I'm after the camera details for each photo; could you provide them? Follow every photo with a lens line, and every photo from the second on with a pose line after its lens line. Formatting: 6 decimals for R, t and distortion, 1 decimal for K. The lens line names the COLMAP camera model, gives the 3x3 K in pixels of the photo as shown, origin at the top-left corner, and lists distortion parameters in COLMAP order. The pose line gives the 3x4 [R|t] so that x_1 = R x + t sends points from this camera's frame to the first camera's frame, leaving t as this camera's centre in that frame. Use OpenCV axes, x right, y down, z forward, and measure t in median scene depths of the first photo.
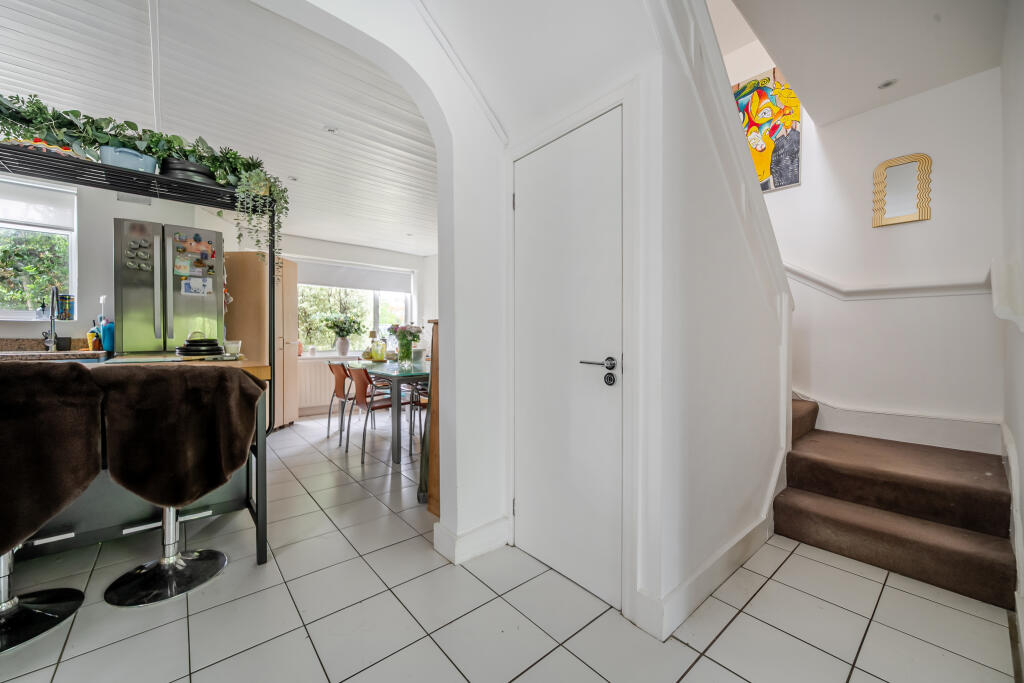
lens RADIAL K [[387.6, 0, 501.9], [0, 387.6, 339.7], [0, 0, 1]] dist [-0.003632, 0.000209]
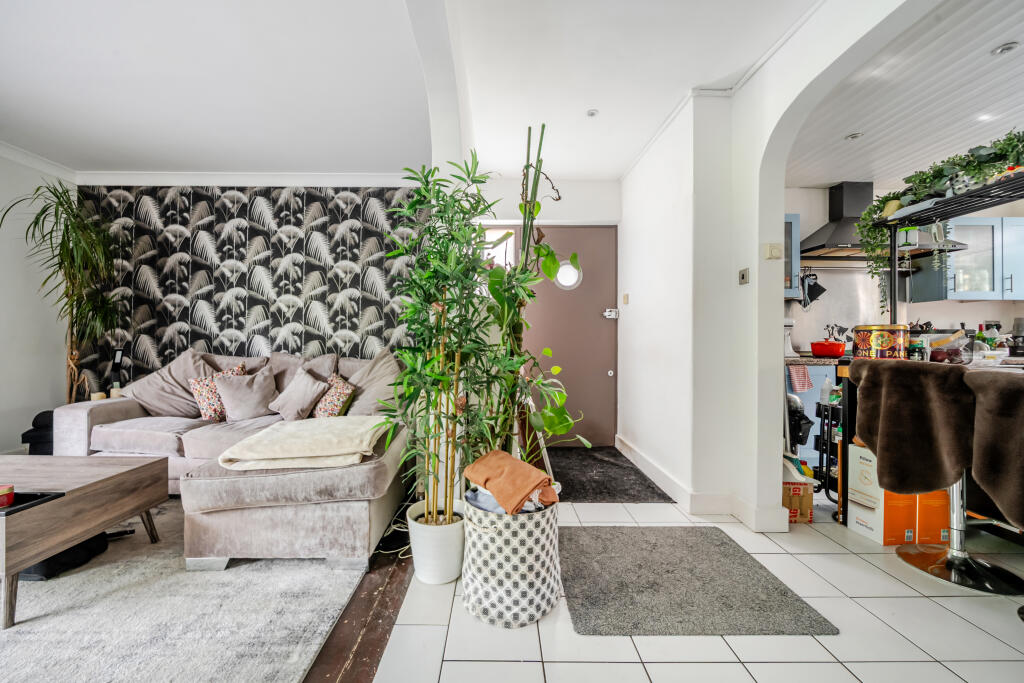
lens RADIAL K [[387.6, 0, 503.2], [0, 387.6, 340.5], [0, 0, 1]] dist [-0.003632, 0.000209]
pose [[-0.630976, -0.006086, -0.775779, 0.268960], [-0.007283, 0.999972, -0.001922, -0.001815], [0.775768, 0.004437, -0.631002, 0.254684]]
